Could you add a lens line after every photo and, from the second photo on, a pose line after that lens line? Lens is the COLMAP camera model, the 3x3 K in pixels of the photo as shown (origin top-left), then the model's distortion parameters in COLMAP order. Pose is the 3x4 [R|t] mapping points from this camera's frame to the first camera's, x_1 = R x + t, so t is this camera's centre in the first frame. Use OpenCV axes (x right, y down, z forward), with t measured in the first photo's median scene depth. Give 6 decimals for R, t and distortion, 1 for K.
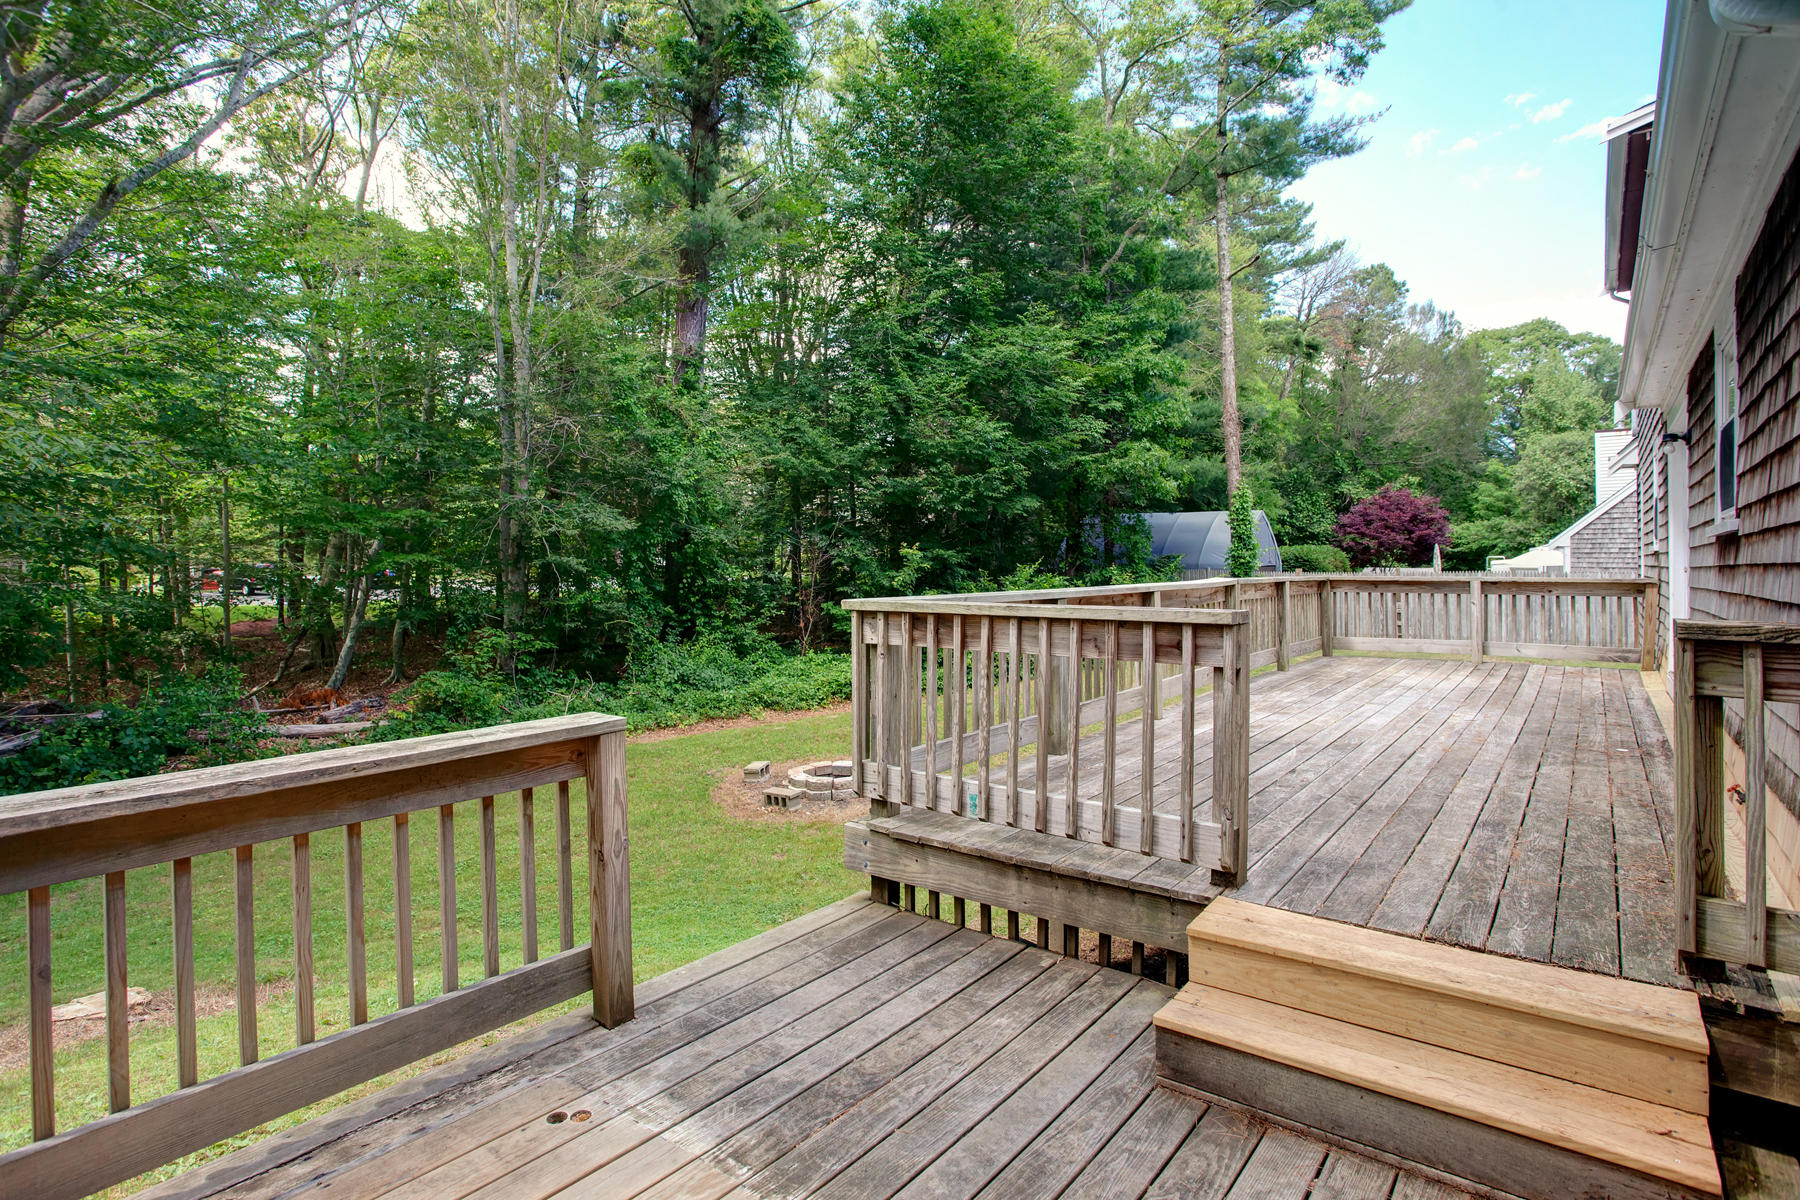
lens RADIAL K [[907.9, 0, 893.8], [0, 907.9, 542.1], [0, 0, 1]] dist [-0.058949, 0.024274]
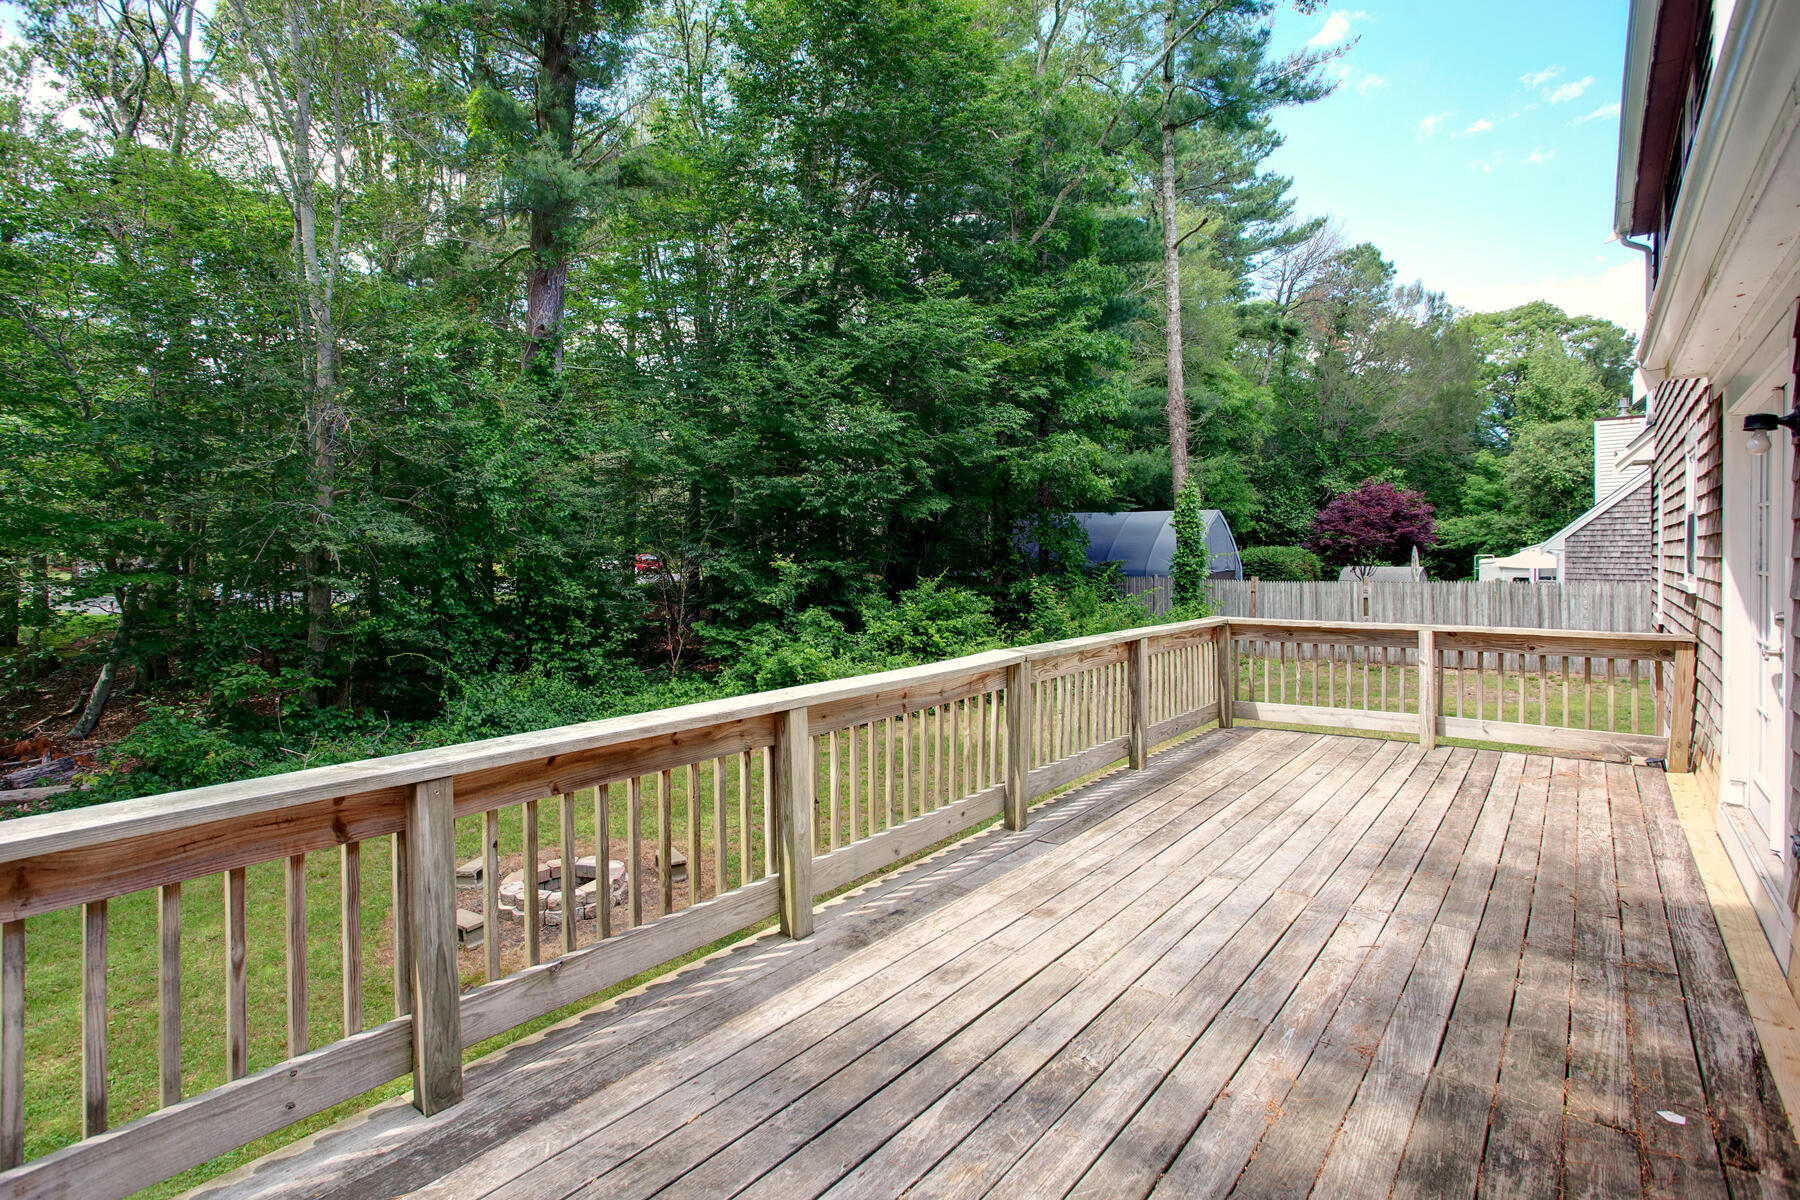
lens RADIAL K [[905.3, 0, 888.5], [0, 905.3, 555.5], [0, 0, 1]] dist [-0.043951, 0.022003]
pose [[0.999990, -0.003886, 0.002266, 0.084278], [0.003833, 0.999728, 0.023006, -0.012494], [-0.002355, -0.022997, 0.999733, 0.109570]]
